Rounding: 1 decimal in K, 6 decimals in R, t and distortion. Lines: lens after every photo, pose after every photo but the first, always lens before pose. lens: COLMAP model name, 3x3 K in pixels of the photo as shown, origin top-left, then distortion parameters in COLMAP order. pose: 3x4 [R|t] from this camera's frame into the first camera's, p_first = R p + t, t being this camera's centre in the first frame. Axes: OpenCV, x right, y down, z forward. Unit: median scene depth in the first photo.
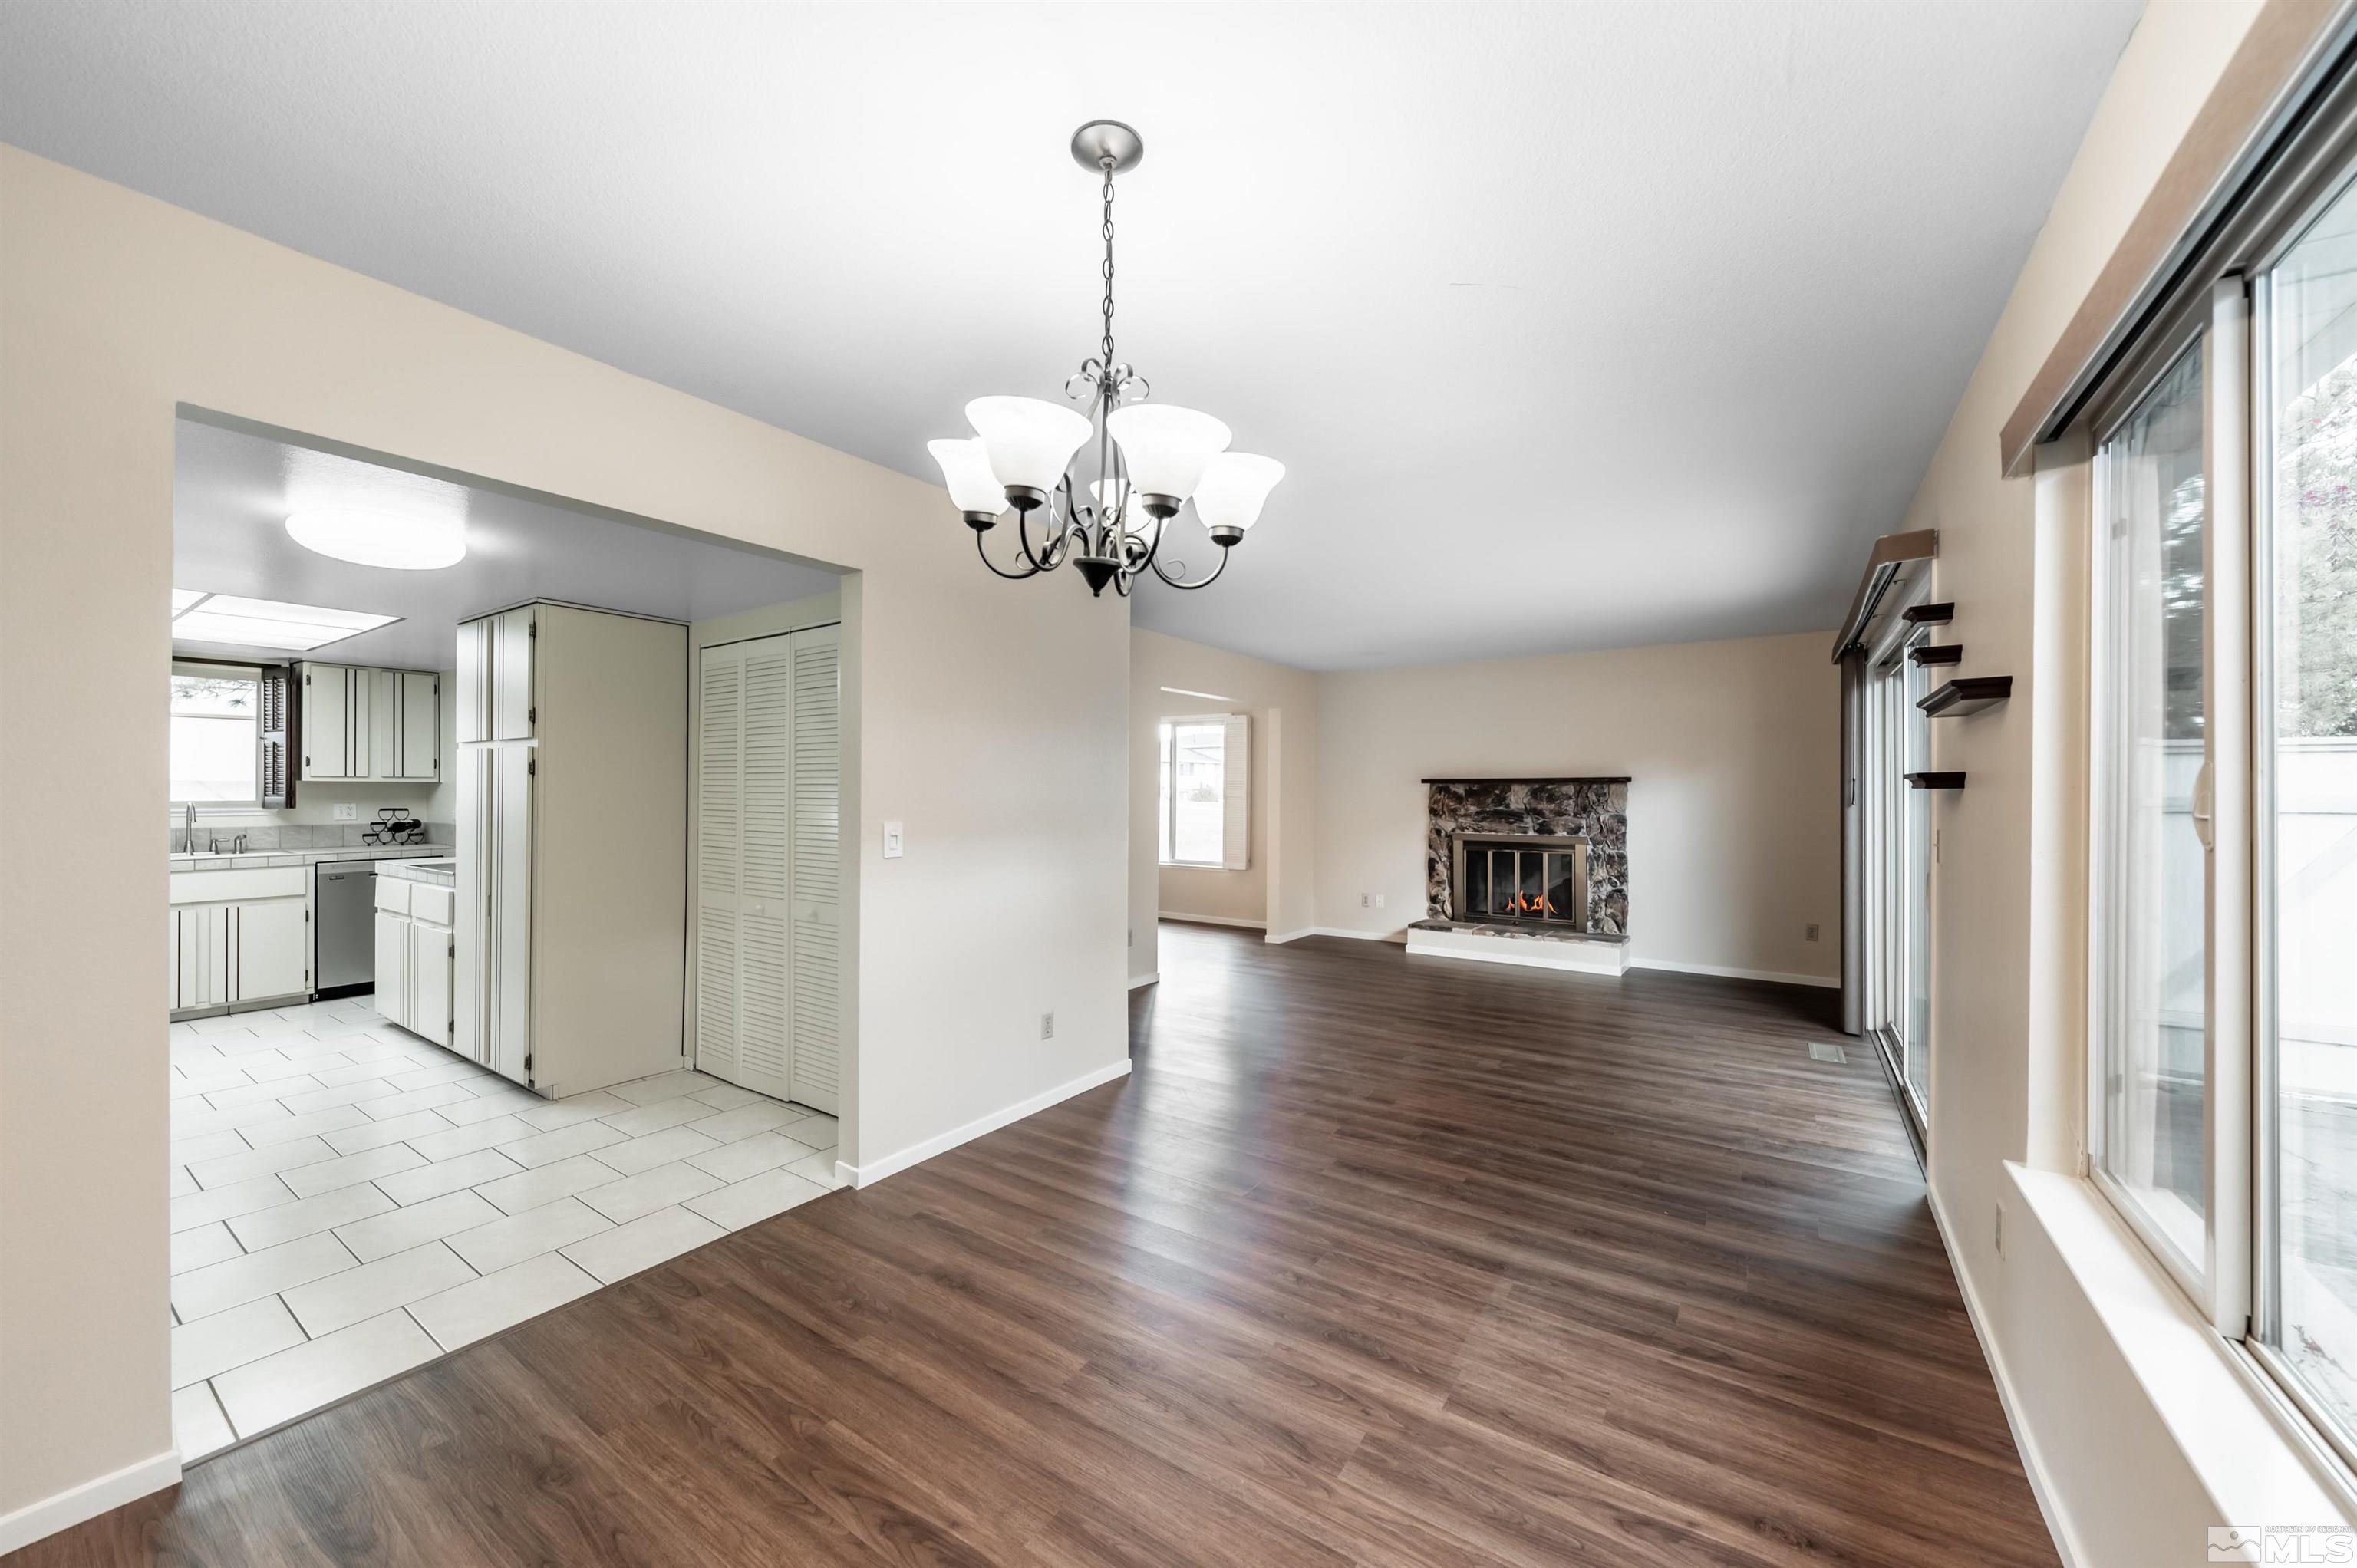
lens RADIAL K [[862.7, 0, 1176.8], [0, 862.7, 789.4], [0, 0, 1]] dist [-0.001269, -0.000268]
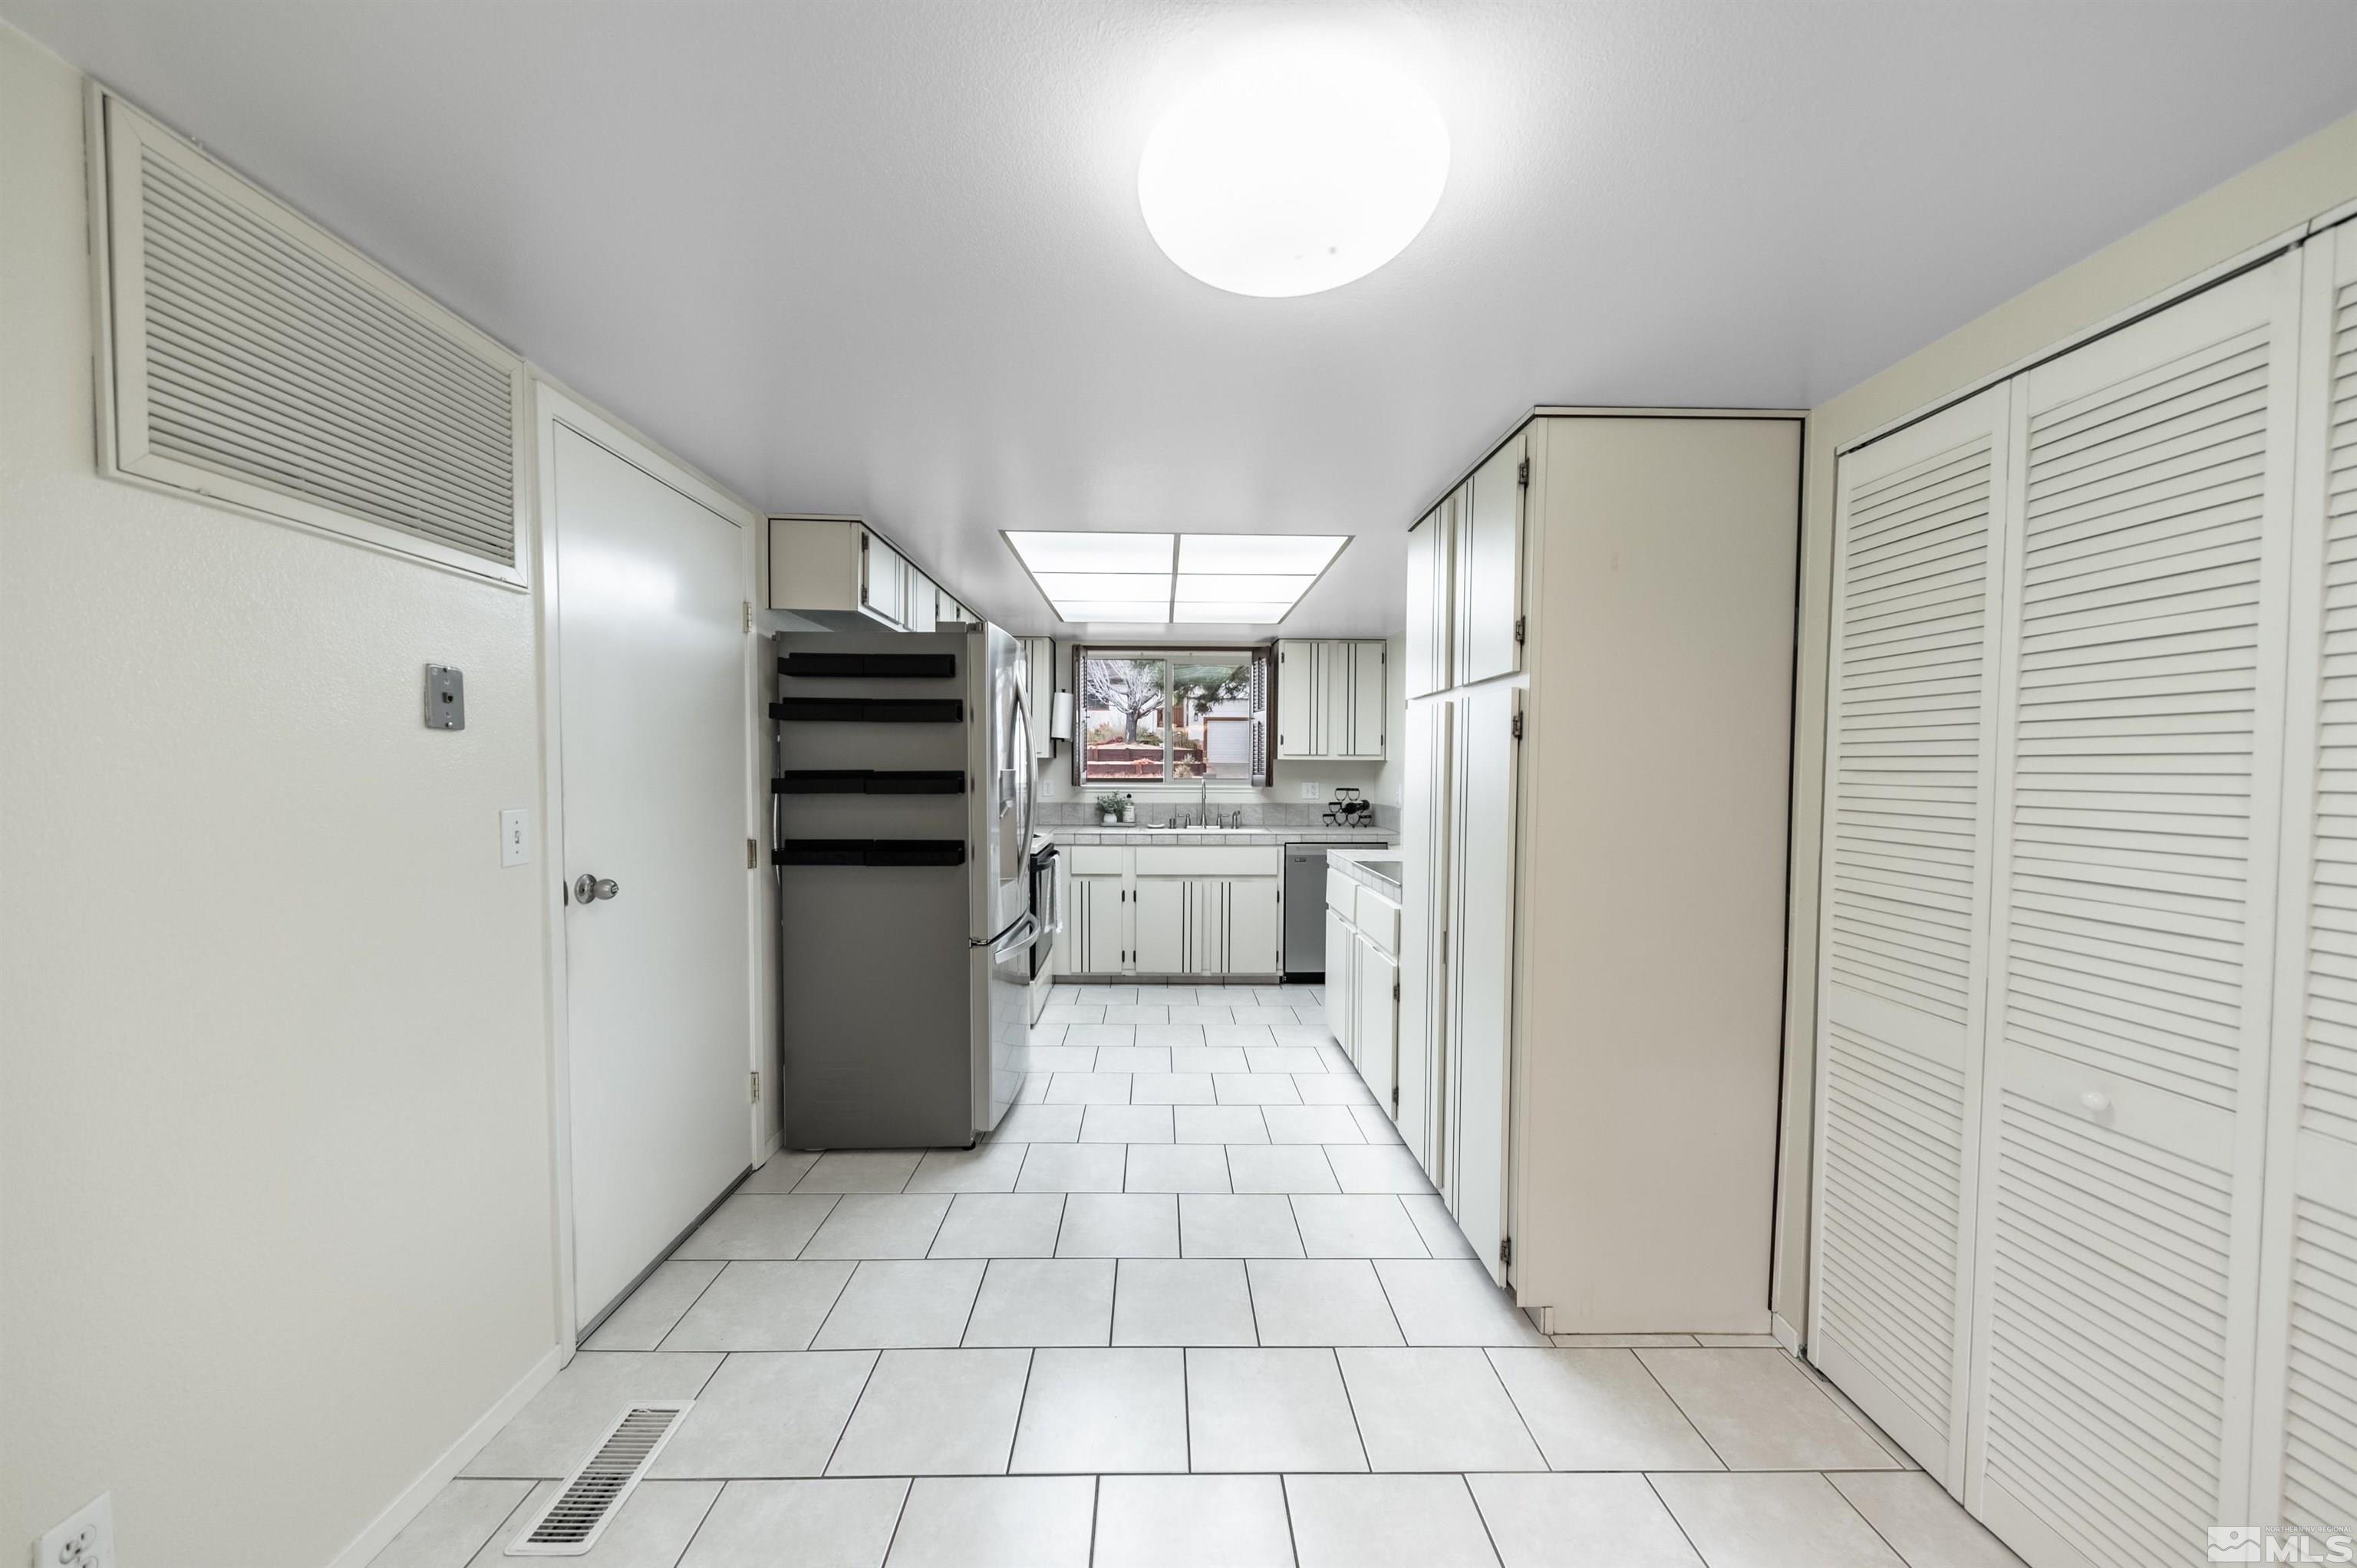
lens RADIAL K [[862.7, 0, 1176.8], [0, 862.7, 789.4], [0, 0, 1]] dist [-0.001269, -0.000268]
pose [[0.587168, 0.021619, -0.809176, -0.280870], [-0.005215, 0.999724, 0.022926, 0.002643], [0.809448, -0.009241, 0.587118, 0.326031]]
